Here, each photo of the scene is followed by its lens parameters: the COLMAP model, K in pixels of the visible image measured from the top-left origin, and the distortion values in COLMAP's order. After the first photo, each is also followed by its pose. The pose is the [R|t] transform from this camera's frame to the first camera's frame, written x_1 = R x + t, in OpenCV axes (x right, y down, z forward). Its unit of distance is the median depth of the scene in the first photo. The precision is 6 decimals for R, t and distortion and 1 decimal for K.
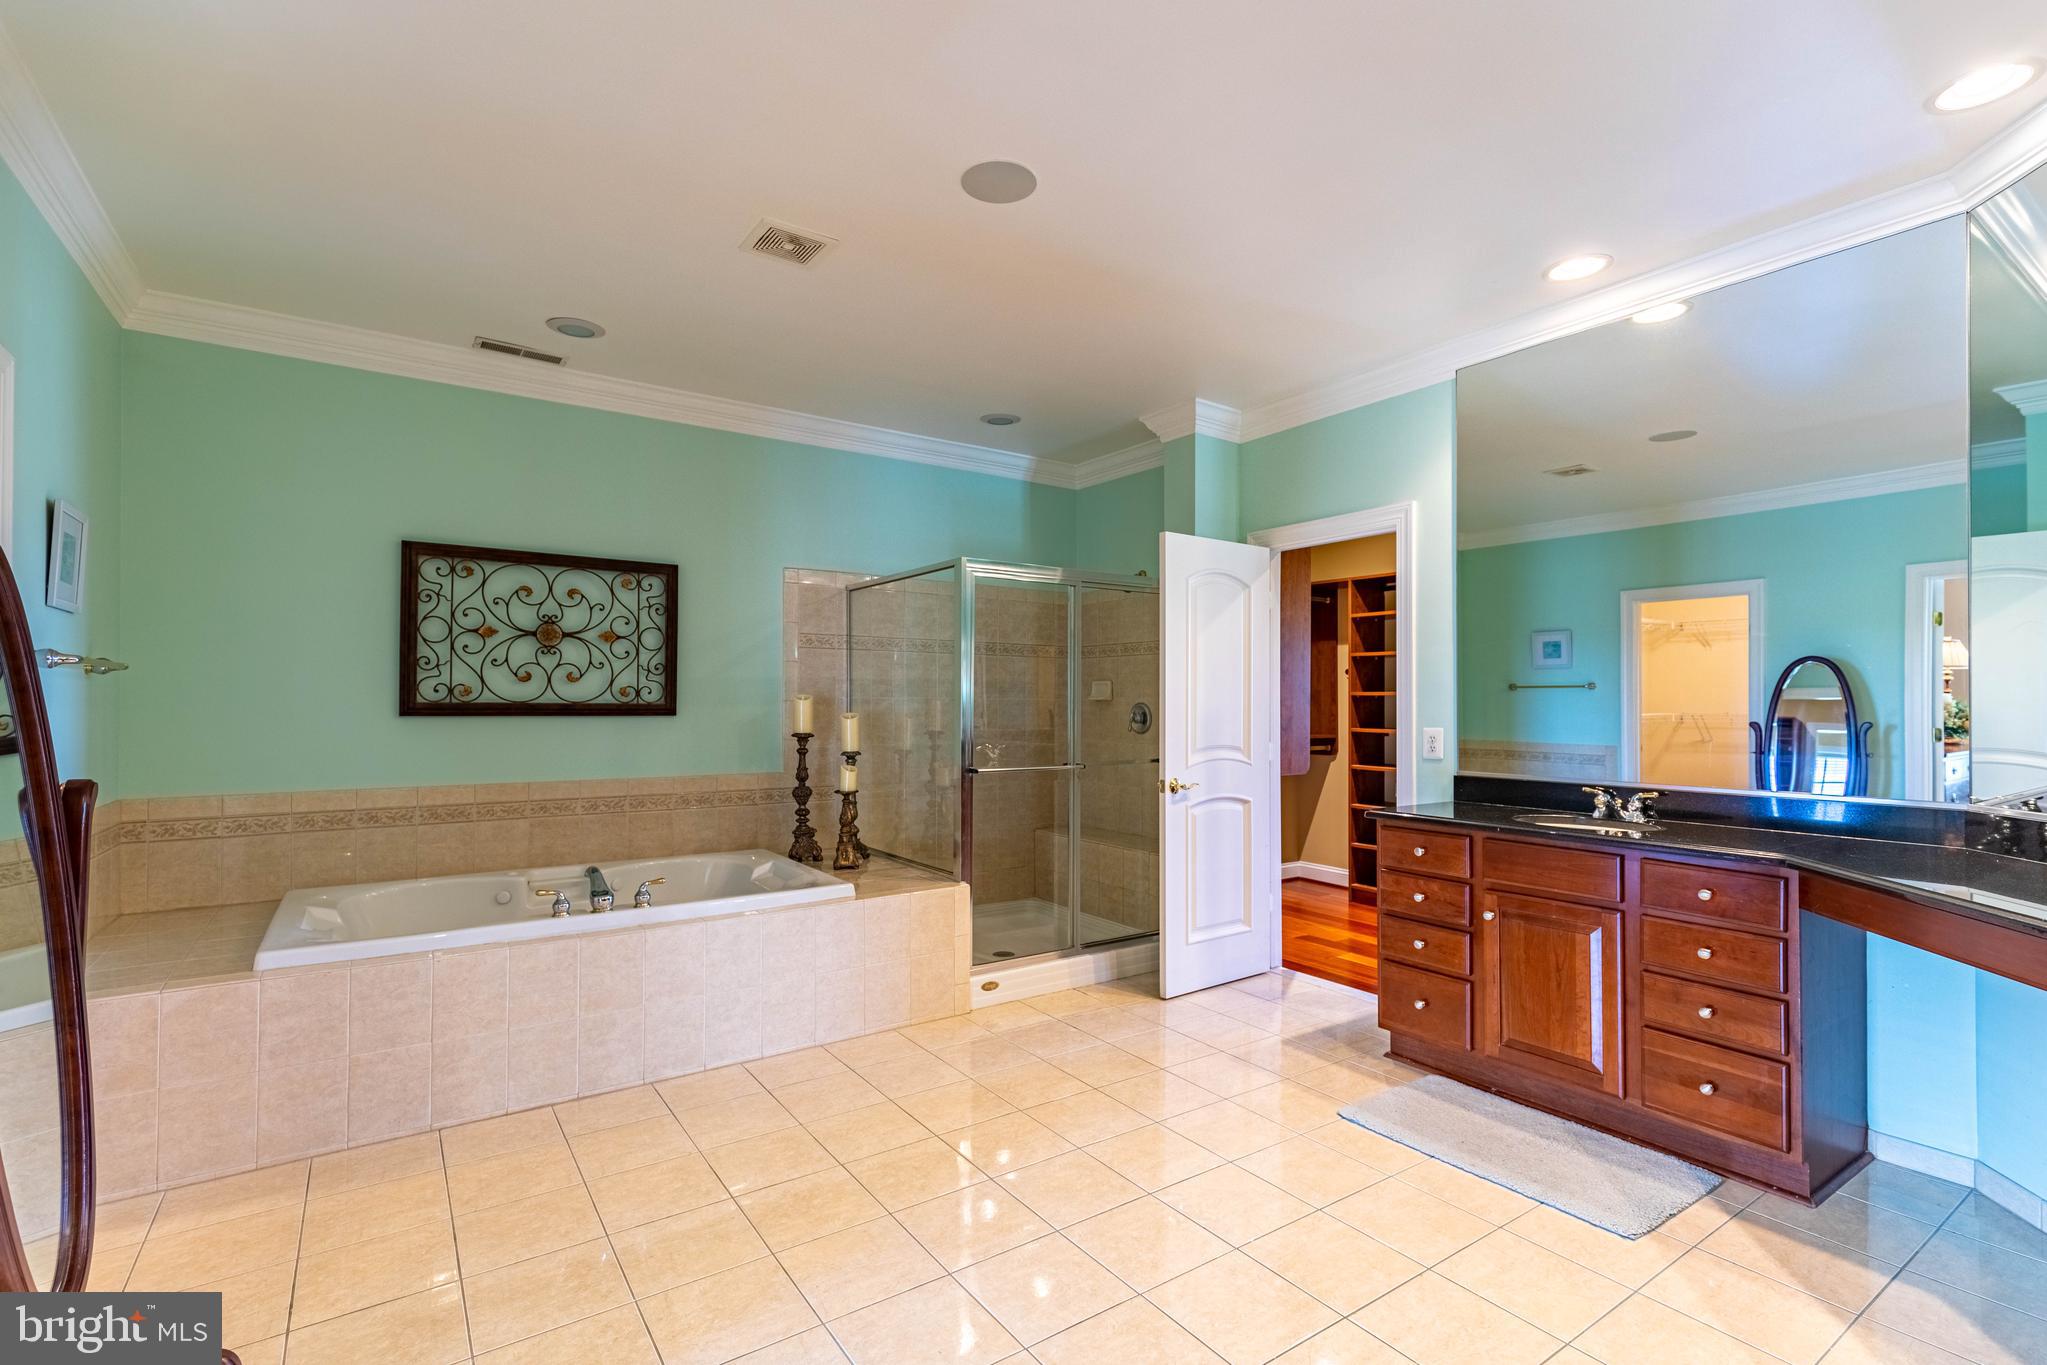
lens RADIAL K [[918.6, 0, 1026.2], [0, 918.6, 701.3], [0, 0, 1]] dist [0.007712, -0.000376]
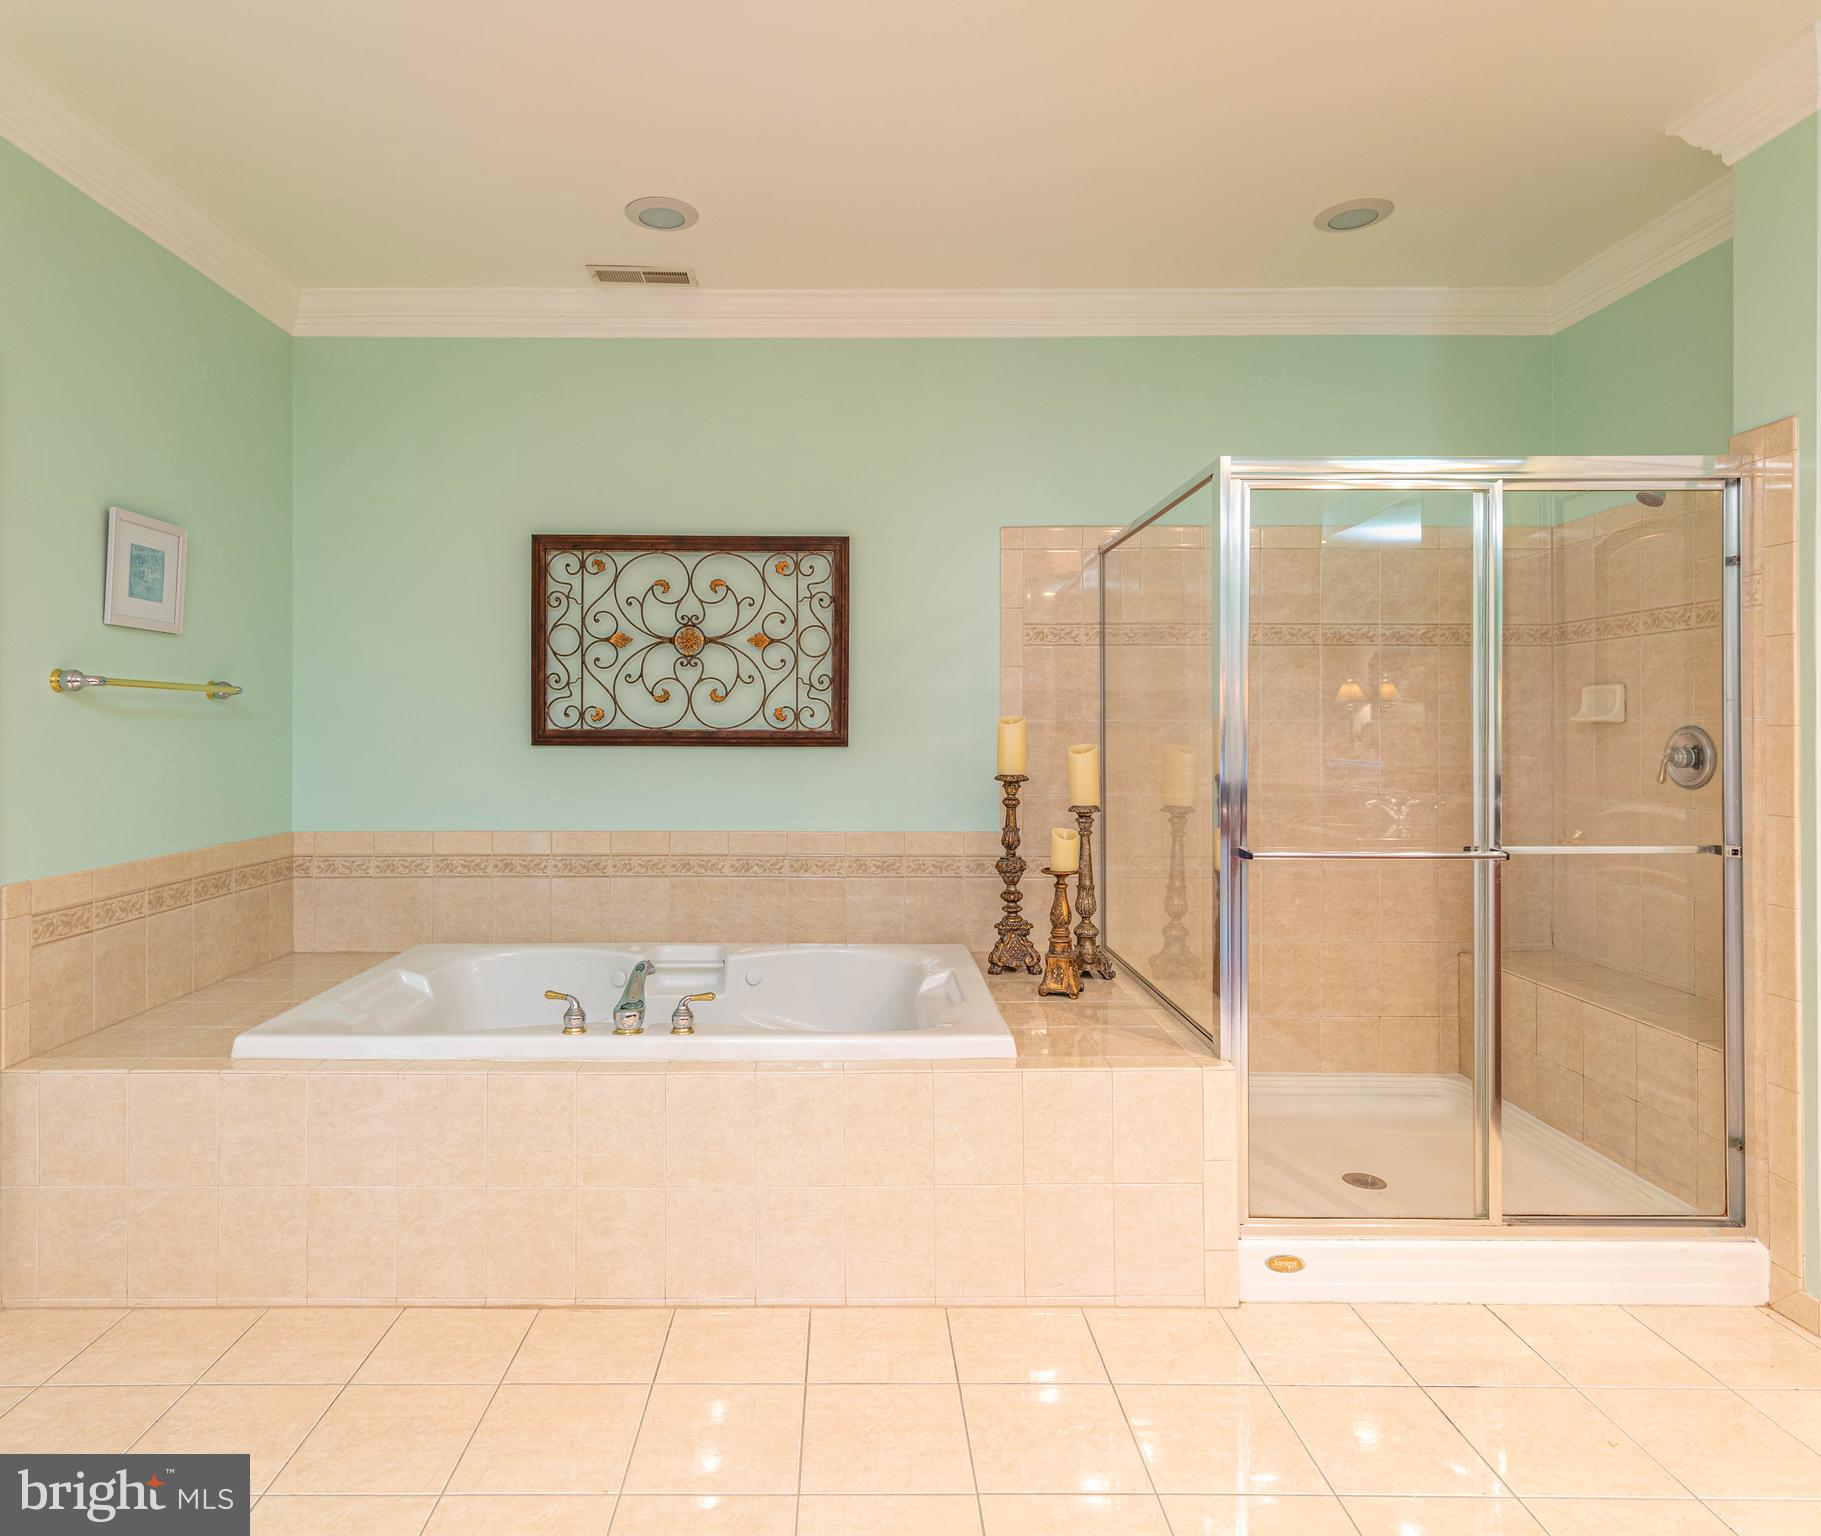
lens RADIAL K [[1002.7, 0, 927.7], [0, 1002.7, 734.0], [0, 0, 1]] dist [0.008669, 0.000811]
pose [[0.825702, -0.000100, -0.564106, 0.120249], [0.003274, 0.999984, 0.004616, 0.002290], [0.564097, -0.005659, 0.825689, 0.418074]]
